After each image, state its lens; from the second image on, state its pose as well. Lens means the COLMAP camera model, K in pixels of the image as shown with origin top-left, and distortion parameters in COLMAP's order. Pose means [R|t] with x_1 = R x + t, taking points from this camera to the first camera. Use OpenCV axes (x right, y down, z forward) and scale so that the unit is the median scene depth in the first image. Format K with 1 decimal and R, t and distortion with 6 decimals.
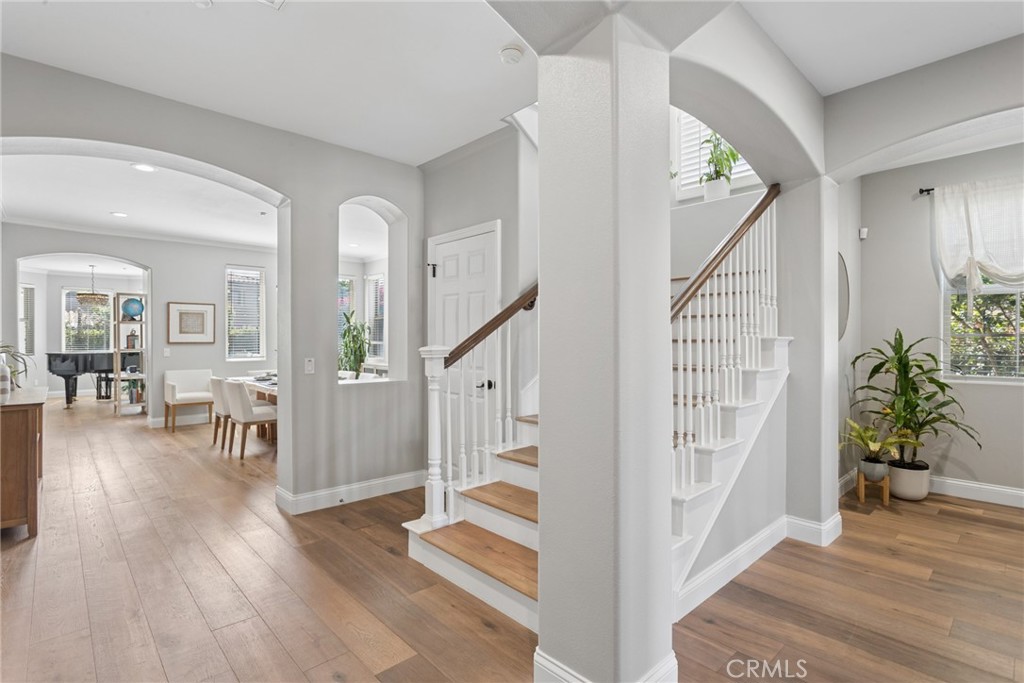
lens RADIAL K [[495.3, 0, 512.0], [0, 495.3, 342.4], [0, 0, 1]] dist [-0.008919, 0.003992]
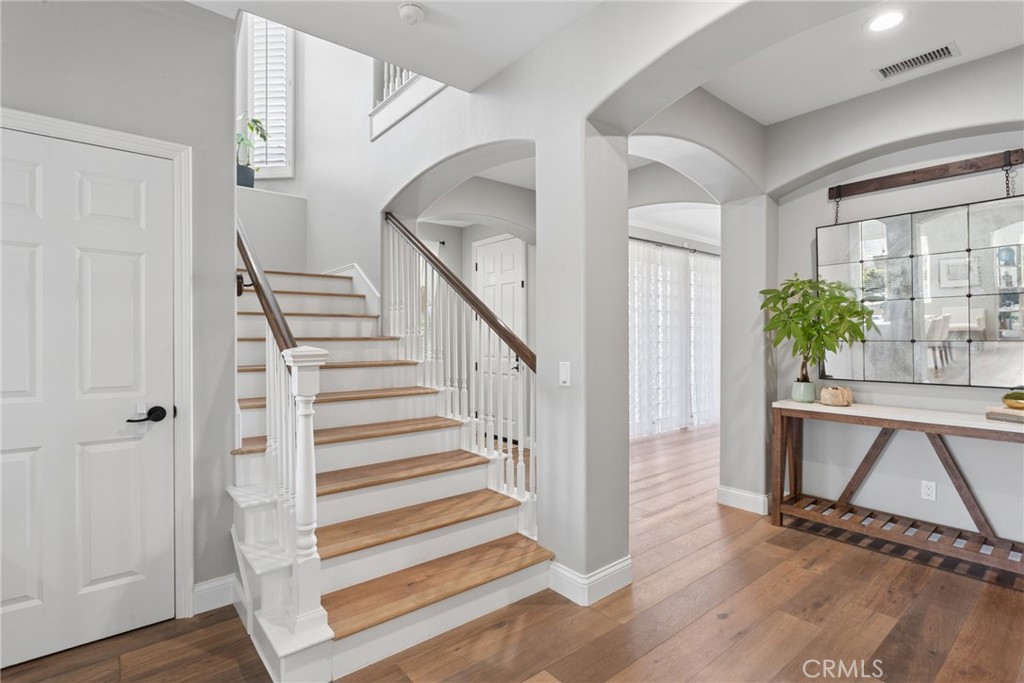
lens RADIAL K [[495.3, 0, 511.8], [0, 495.3, 339.7], [0, 0, 1]] dist [-0.008919, 0.003992]
pose [[0.060412, -0.000134, 0.998174, -0.877471], [-0.001388, 0.999999, 0.000218, -0.006610], [-0.998173, -0.001398, 0.060412, 0.767456]]
